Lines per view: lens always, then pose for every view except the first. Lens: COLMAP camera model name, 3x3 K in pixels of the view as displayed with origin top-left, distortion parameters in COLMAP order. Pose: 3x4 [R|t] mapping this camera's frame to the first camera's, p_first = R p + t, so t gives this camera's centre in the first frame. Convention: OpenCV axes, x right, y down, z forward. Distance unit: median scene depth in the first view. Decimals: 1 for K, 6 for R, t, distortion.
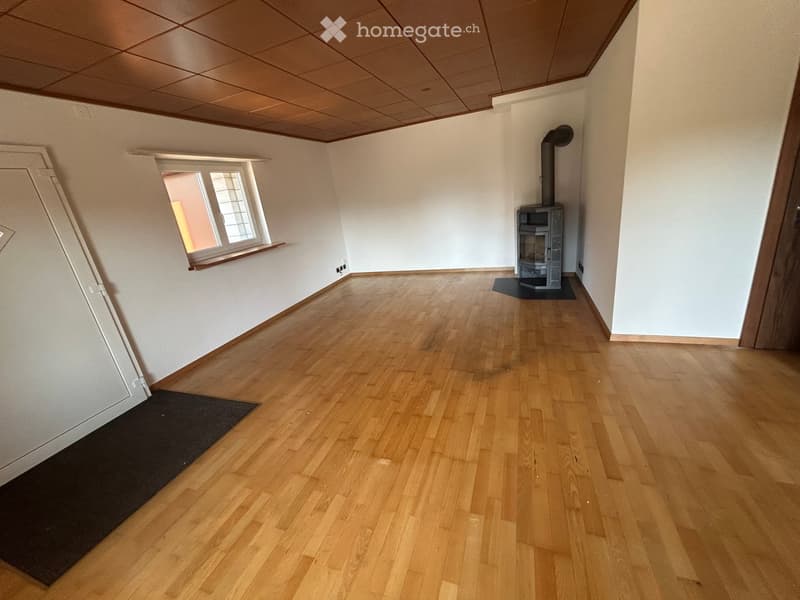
lens RADIAL K [[322.1, 0, 399.5], [0, 322.1, 297.1], [0, 0, 1]] dist [-0.000060, -0.000224]
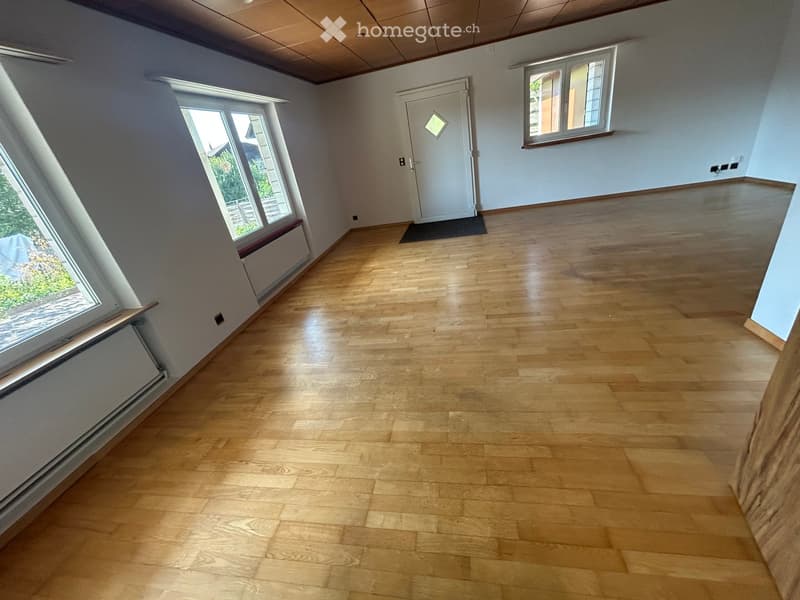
lens RADIAL K [[322.1, 0, 399.5], [0, 322.1, 297.1], [0, 0, 1]] dist [-0.000060, -0.000224]
pose [[0.199868, 0.508235, -0.837705, 1.059909], [-0.165750, 0.860172, 0.482319, -0.138730], [0.965702, 0.042449, 0.256161, 0.069237]]
